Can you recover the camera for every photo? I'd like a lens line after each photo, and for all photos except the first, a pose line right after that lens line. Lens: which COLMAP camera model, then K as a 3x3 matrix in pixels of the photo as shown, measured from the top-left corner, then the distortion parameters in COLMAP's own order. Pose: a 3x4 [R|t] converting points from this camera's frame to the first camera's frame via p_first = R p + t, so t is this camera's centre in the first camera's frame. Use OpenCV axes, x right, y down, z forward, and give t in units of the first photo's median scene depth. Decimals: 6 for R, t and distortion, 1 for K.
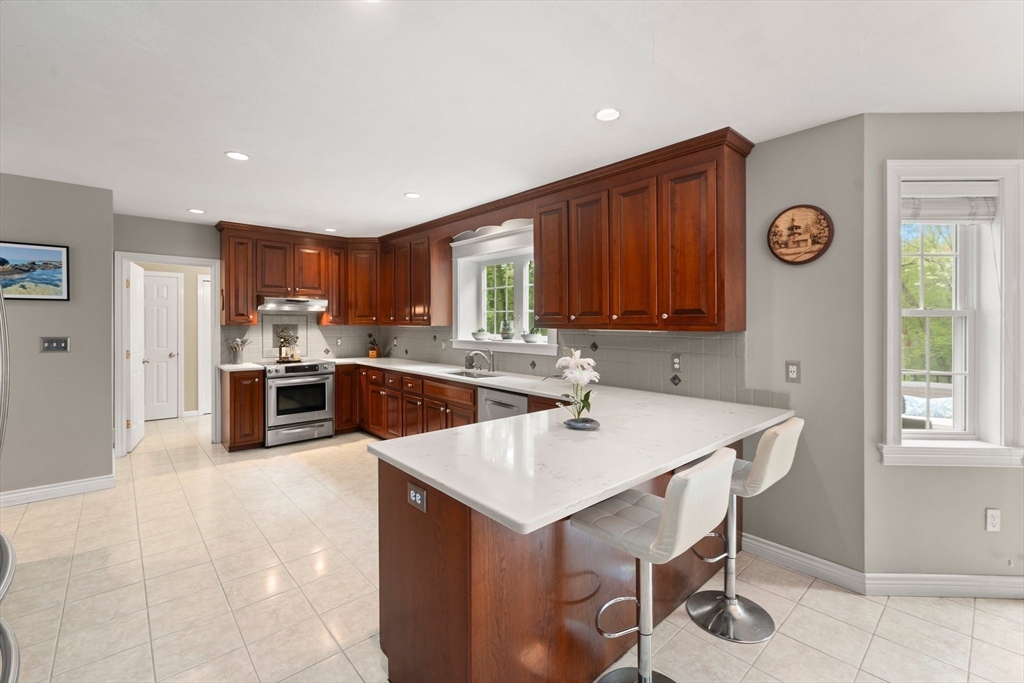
lens RADIAL K [[440.7, 0, 514.6], [0, 440.7, 331.6], [0, 0, 1]] dist [-0.003234, -0.000075]
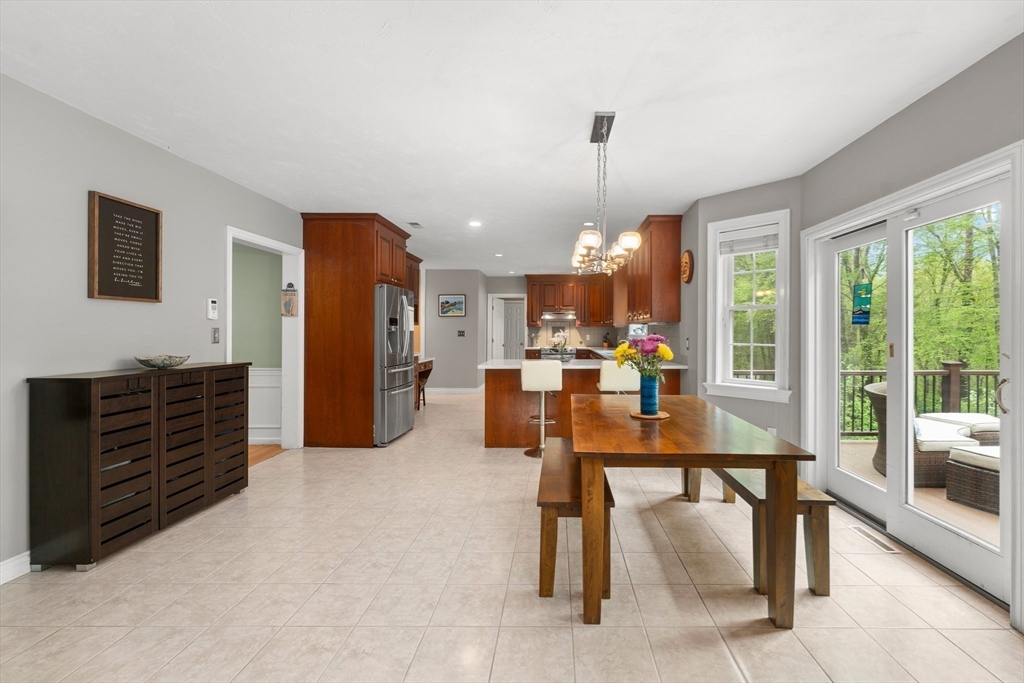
lens RADIAL K [[423.4, 0, 559.0], [0, 423.4, 334.0], [0, 0, 1]] dist [0.004918, 0.000785]
pose [[0.744111, -0.000585, -0.668055, 0.711595], [-0.011323, 0.999845, -0.013487, 0.041448], [0.667960, 0.017600, 0.743989, -0.314437]]
